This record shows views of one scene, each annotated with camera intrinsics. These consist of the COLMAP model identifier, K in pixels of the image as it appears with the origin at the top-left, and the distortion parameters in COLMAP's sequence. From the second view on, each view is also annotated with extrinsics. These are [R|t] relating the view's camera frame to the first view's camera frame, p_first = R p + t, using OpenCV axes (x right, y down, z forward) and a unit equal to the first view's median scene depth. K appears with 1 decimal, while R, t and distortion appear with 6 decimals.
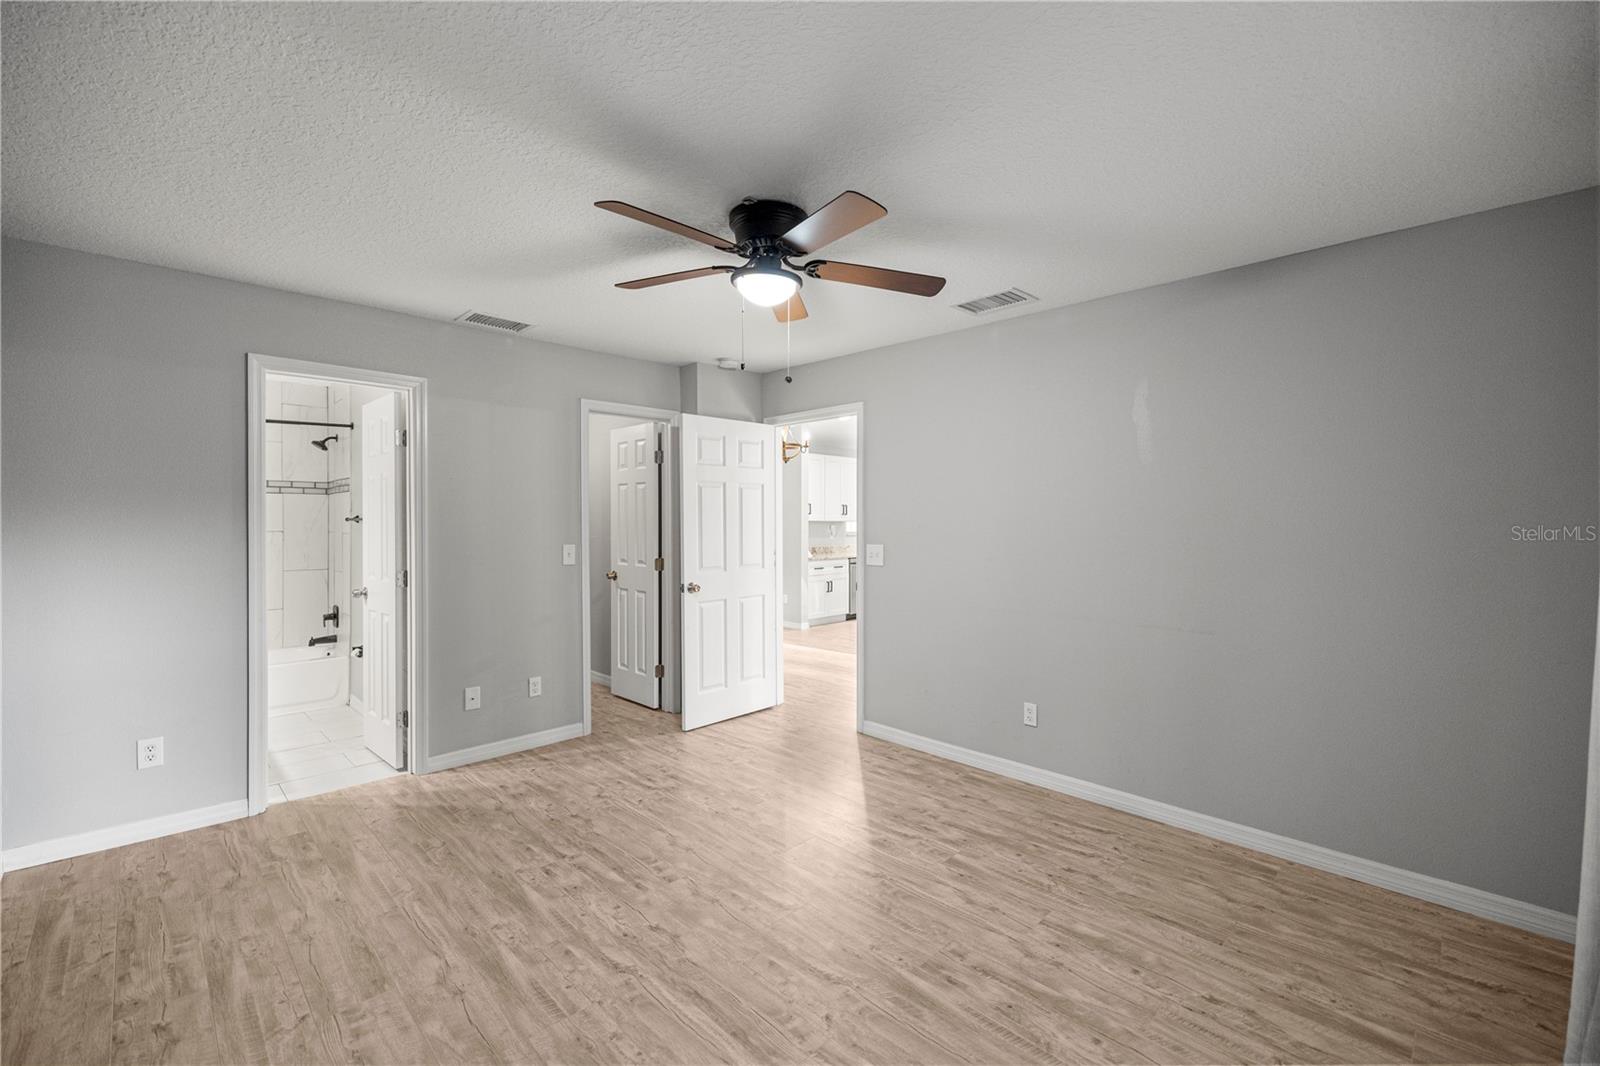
lens RADIAL K [[674.9, 0, 792.8], [0, 674.9, 530.5], [0, 0, 1]] dist [0.001174, 0.000023]
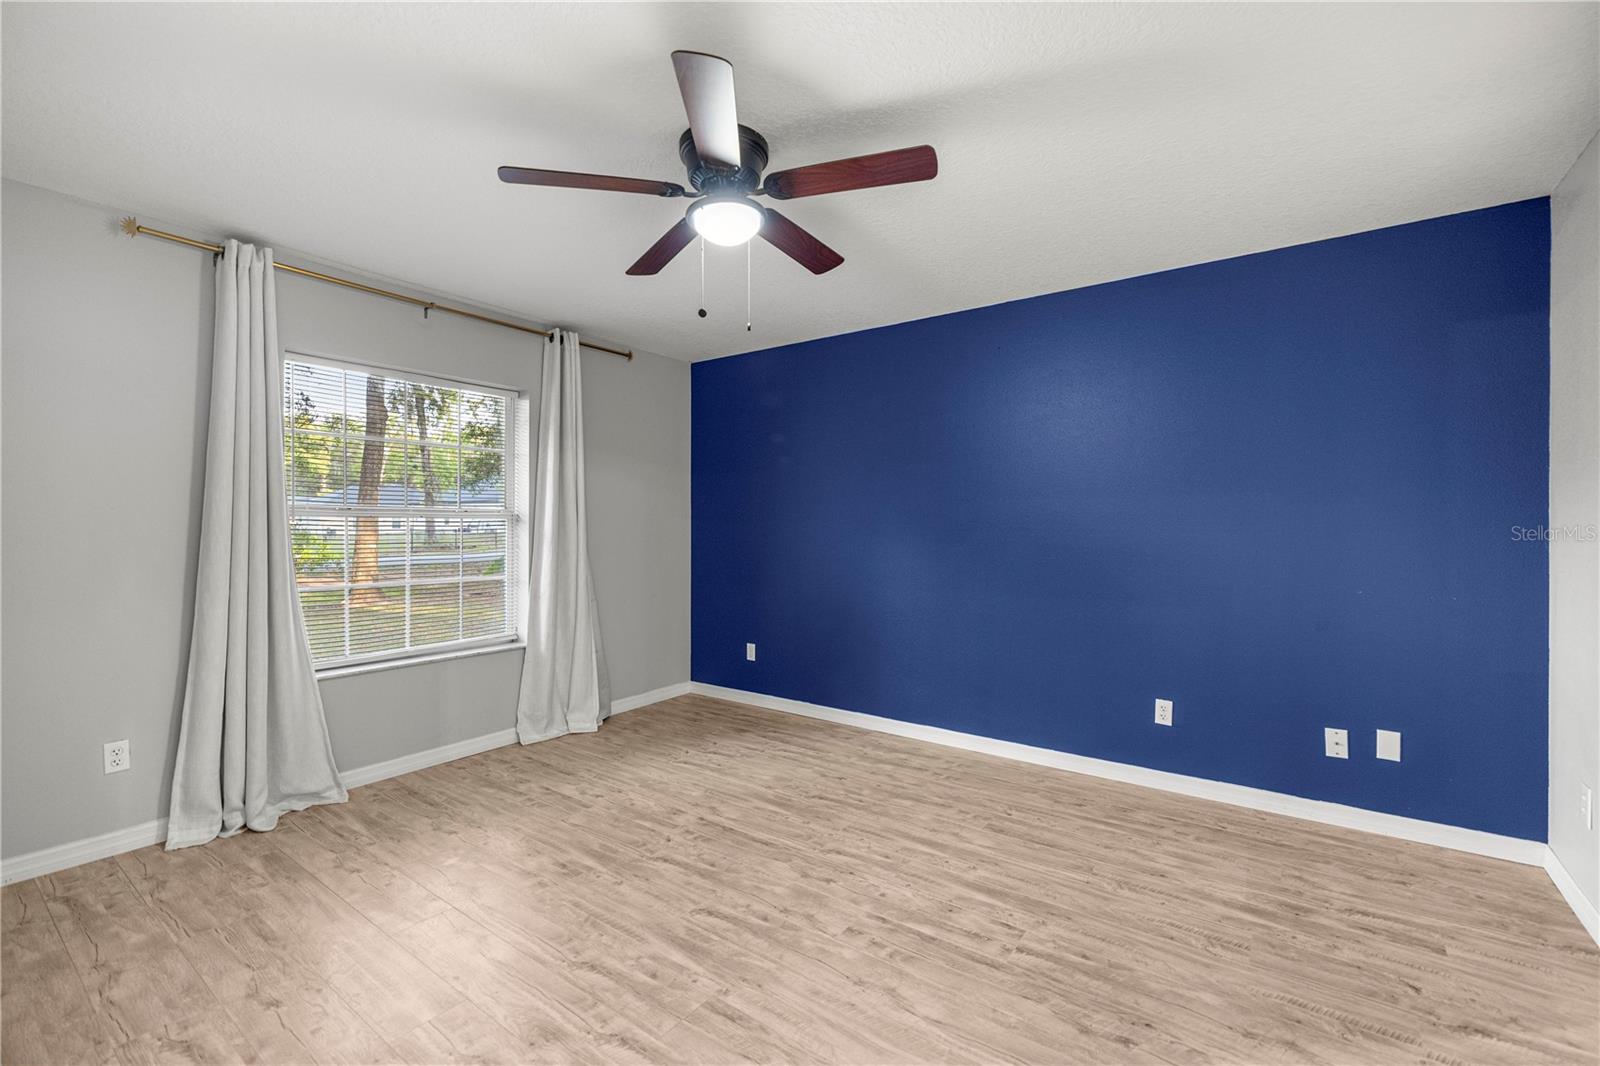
lens RADIAL K [[674.9, 0, 792.8], [0, 674.9, 530.5], [0, 0, 1]] dist [0.001174, 0.000023]
pose [[-0.987162, -0.003063, -0.159695, 0.016729], [-0.006069, 0.999813, 0.018343, 0.027774], [0.159609, 0.019077, -0.986996, 1.812616]]
